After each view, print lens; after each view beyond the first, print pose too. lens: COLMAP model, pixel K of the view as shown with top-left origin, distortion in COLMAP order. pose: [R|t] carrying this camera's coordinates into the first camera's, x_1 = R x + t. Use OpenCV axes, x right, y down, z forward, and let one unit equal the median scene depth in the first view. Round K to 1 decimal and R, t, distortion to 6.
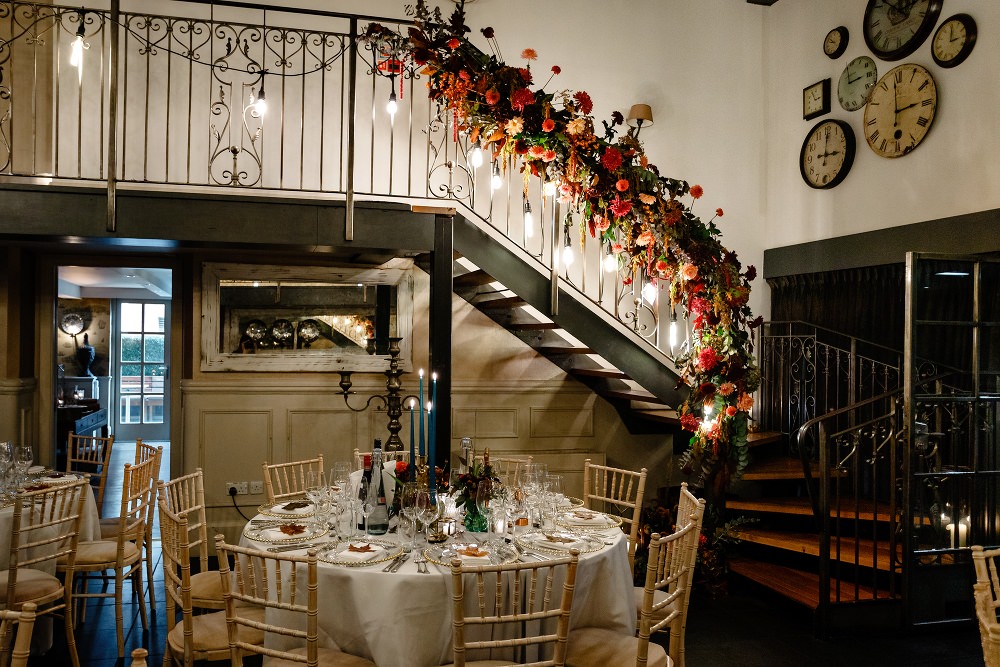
lens RADIAL K [[772.4, 0, 497.8], [0, 772.4, 318.3], [0, 0, 1]] dist [-0.074666, 0.115666]
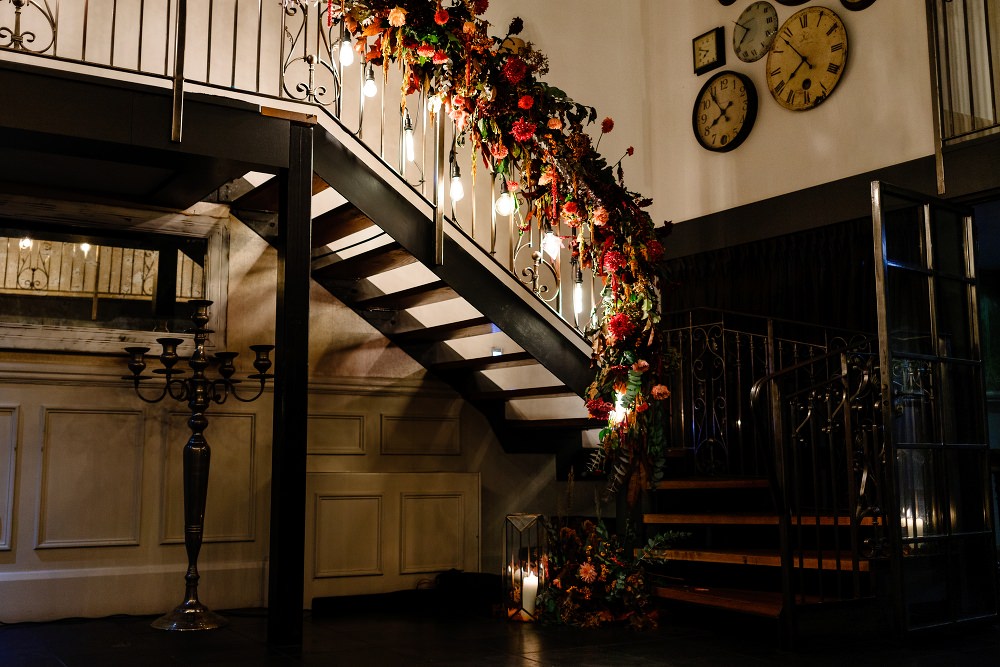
lens RADIAL K [[1032.7, 0, 500.8], [0, 1032.7, 302.1], [0, 0, 1]] dist [0.006700, -0.104141]
pose [[0.956450, 0.017433, 0.291375, -0.157410], [0.020775, 0.991618, -0.127521, 0.155145], [-0.291156, 0.128021, 0.948071, 0.007116]]
